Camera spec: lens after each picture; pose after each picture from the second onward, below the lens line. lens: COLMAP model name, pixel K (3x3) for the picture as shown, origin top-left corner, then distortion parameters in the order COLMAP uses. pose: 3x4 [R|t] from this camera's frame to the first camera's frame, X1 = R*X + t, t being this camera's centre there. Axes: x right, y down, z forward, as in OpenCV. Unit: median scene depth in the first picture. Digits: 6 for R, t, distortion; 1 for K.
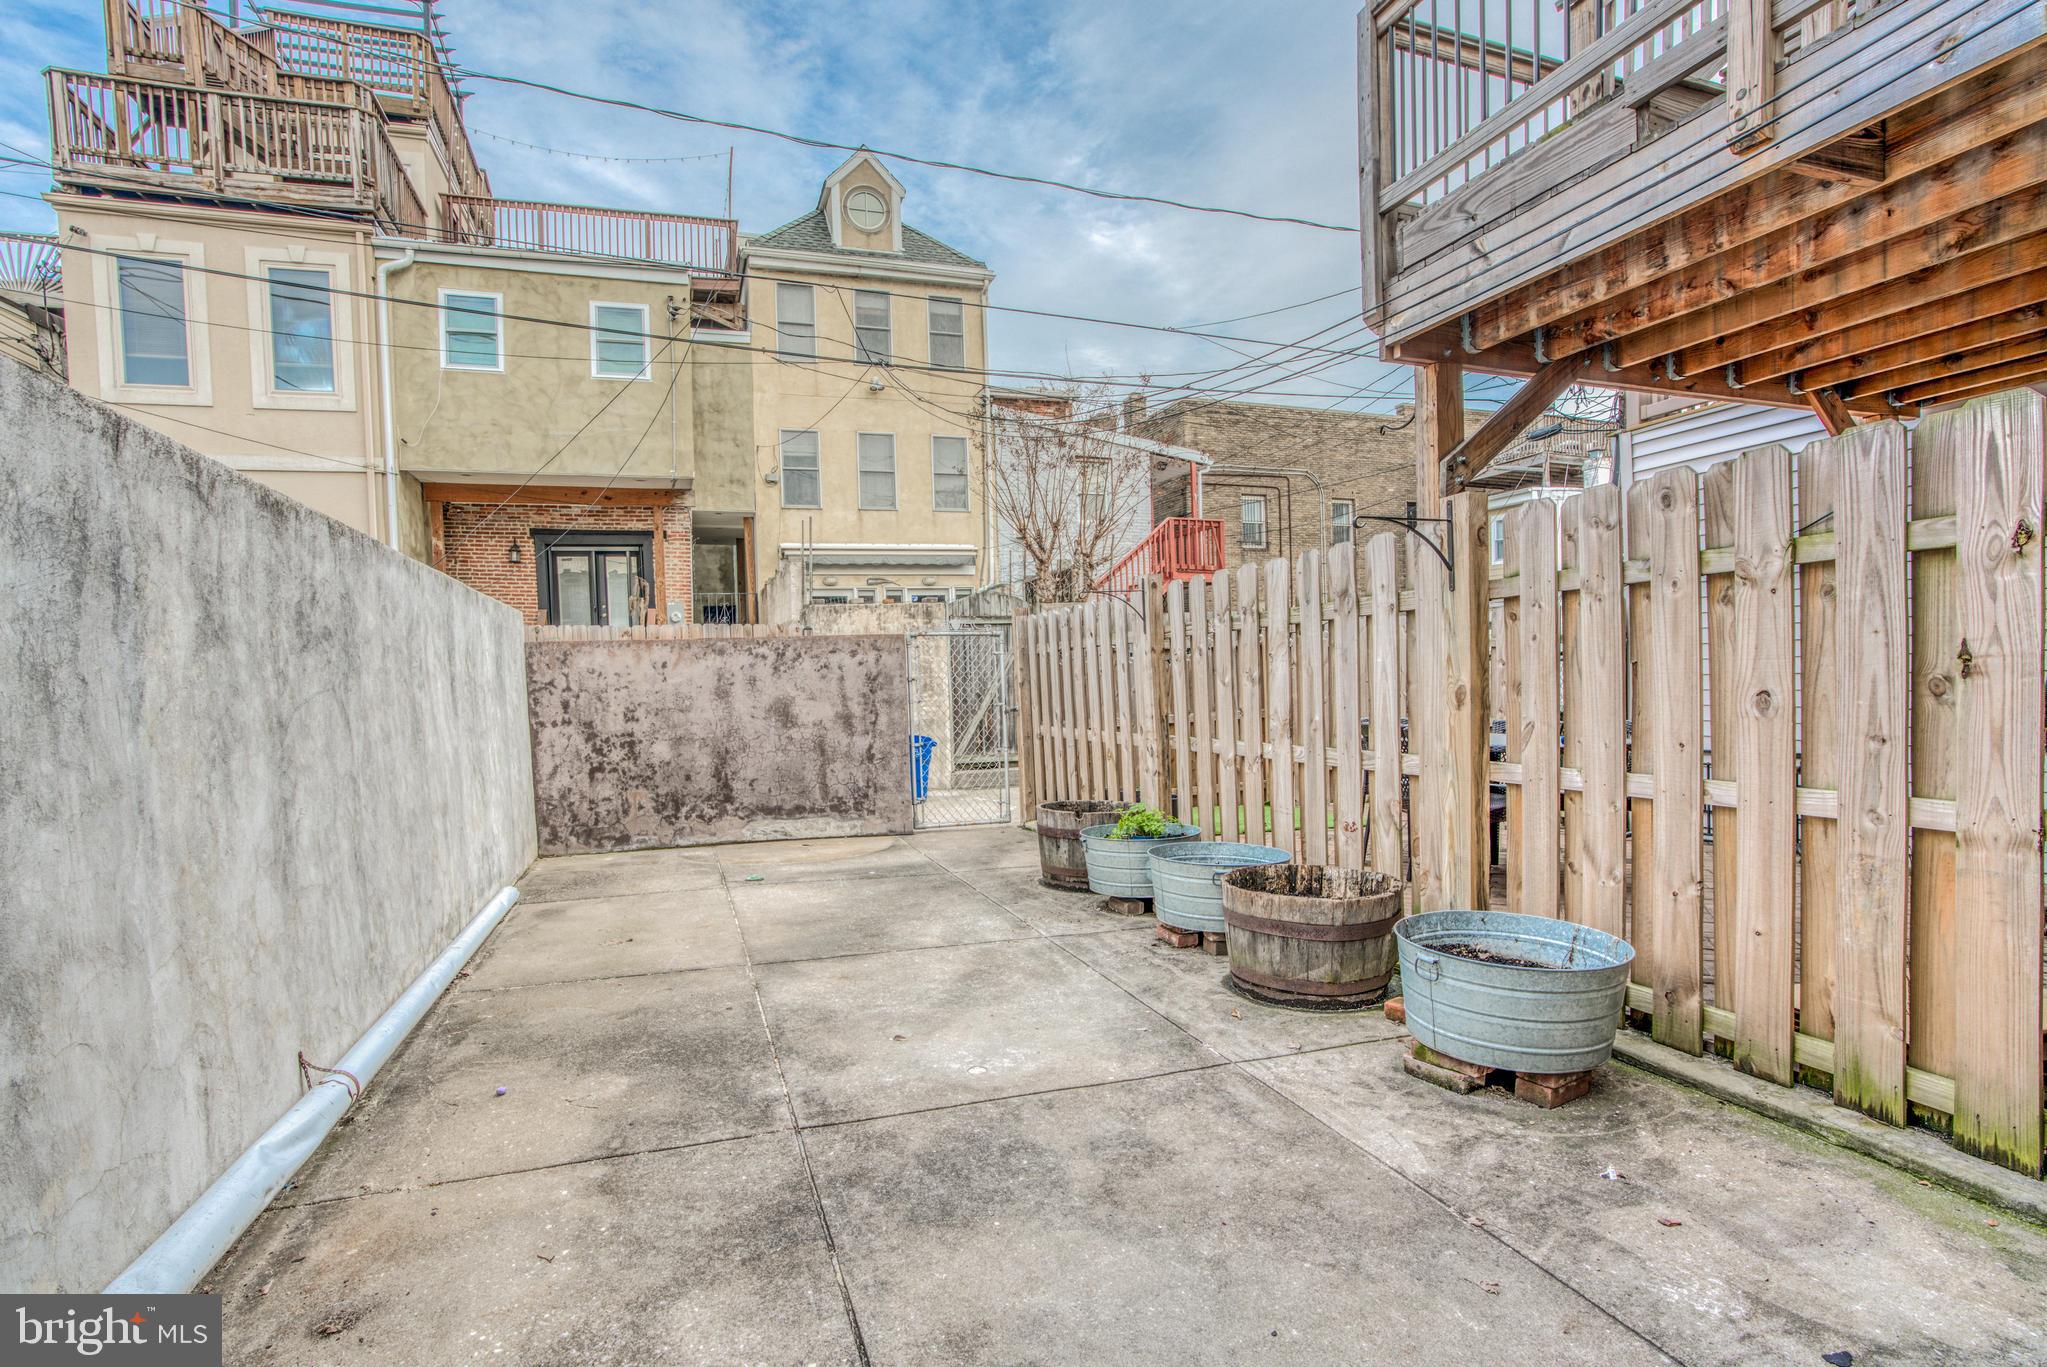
lens RADIAL K [[979.2, 0, 1006.2], [0, 979.2, 713.6], [0, 0, 1]] dist [-0.074296, 0.031302]
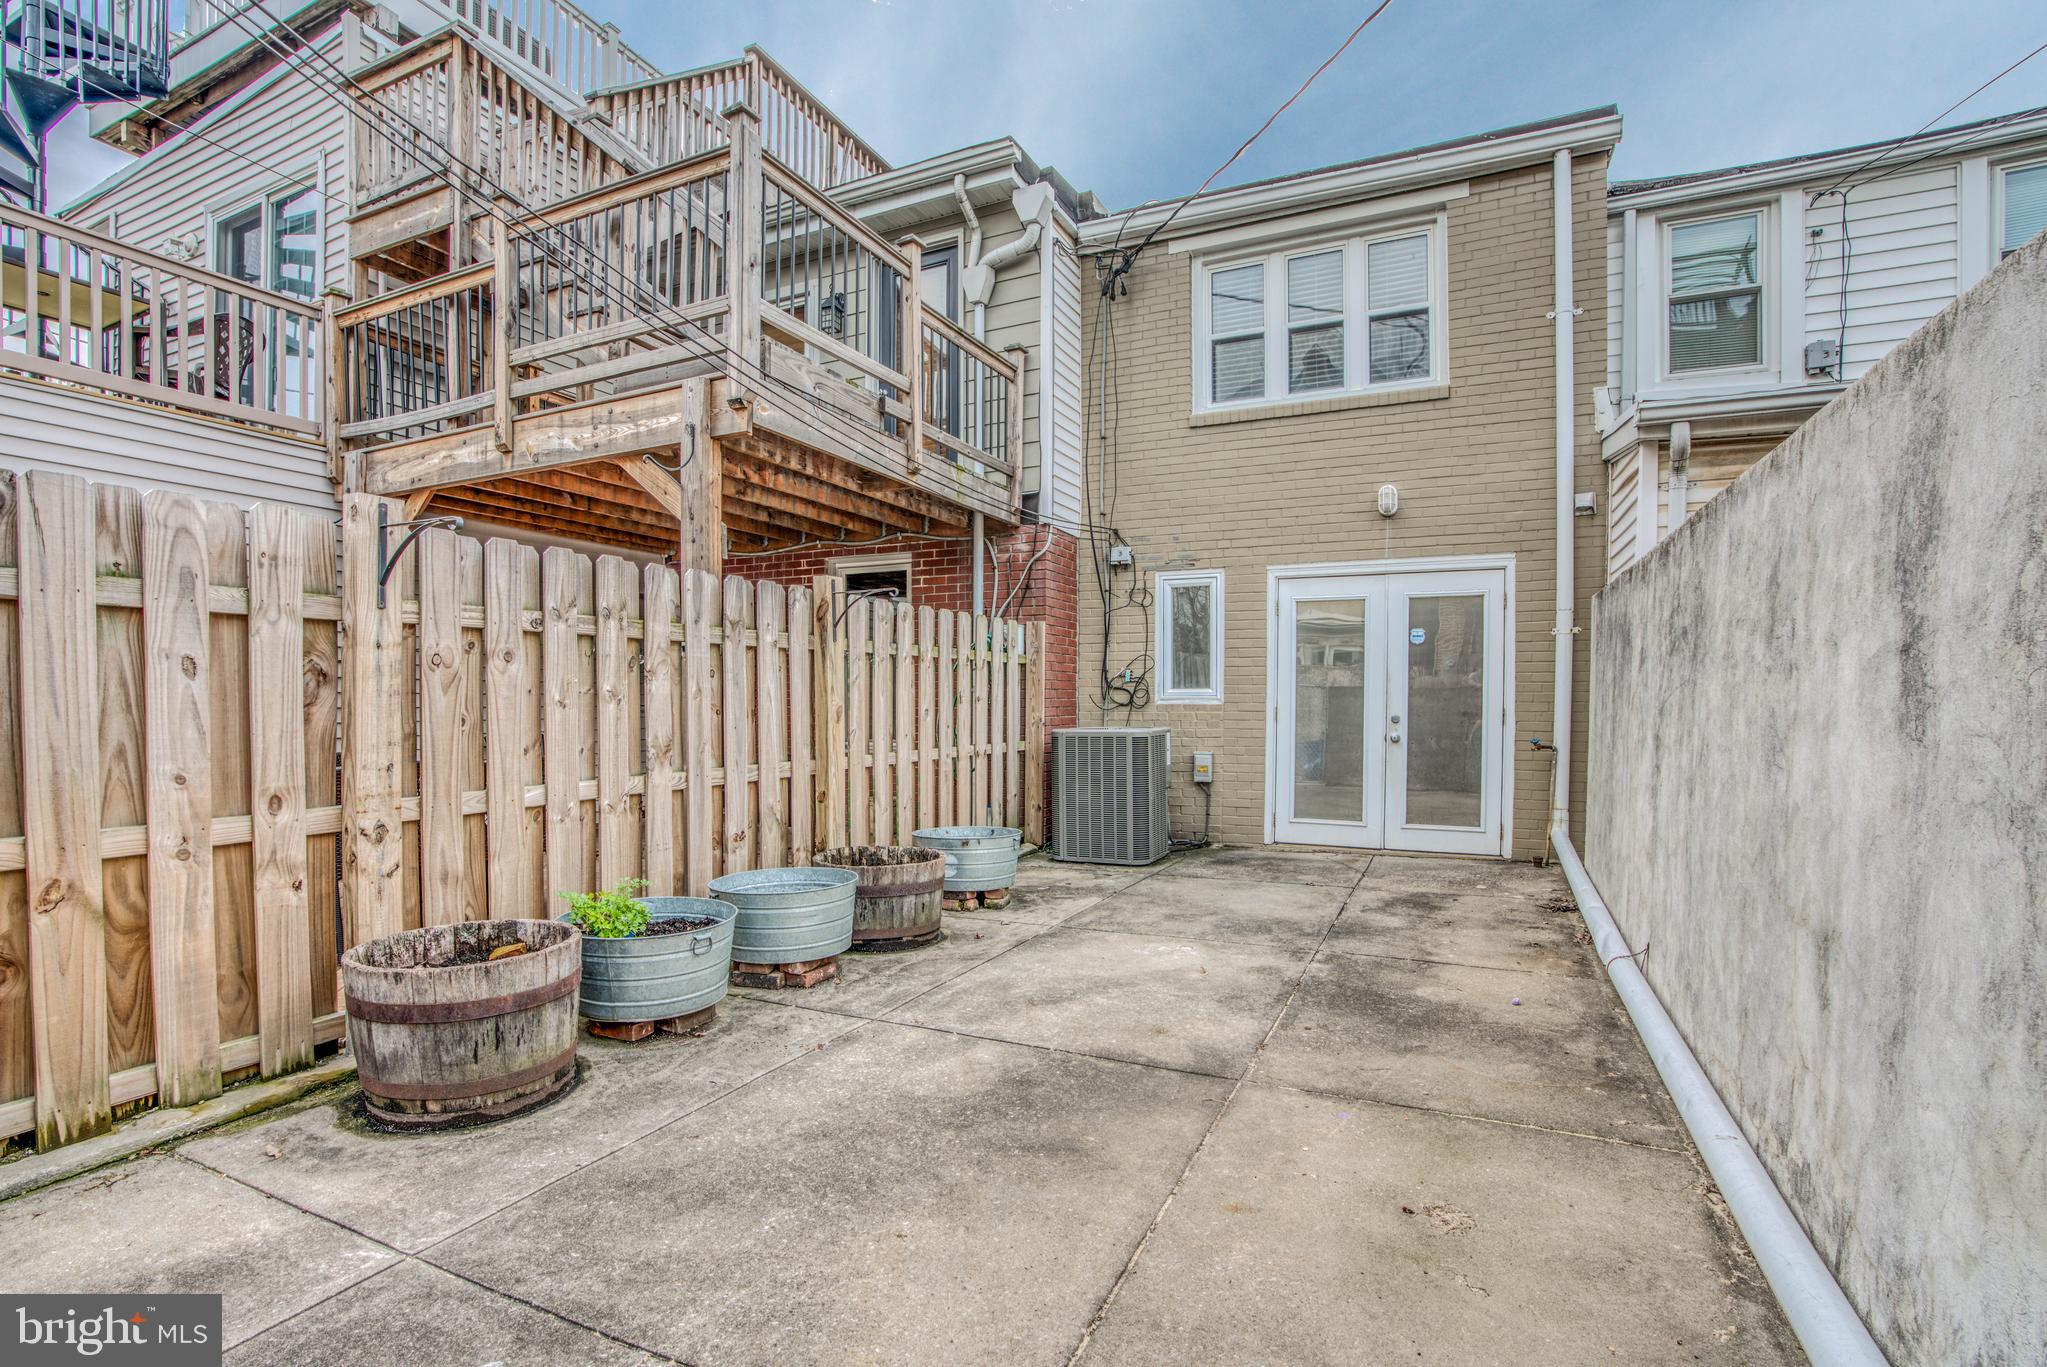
lens RADIAL K [[963.2, 0, 1017.5], [0, 963.2, 706.1], [0, 0, 1]] dist [-0.063319, 0.024122]
pose [[-0.719083, 0.021824, 0.694581, -0.756706], [0.038780, 0.999209, 0.008752, -0.031690], [-0.693841, 0.033229, -0.719361, 1.908440]]
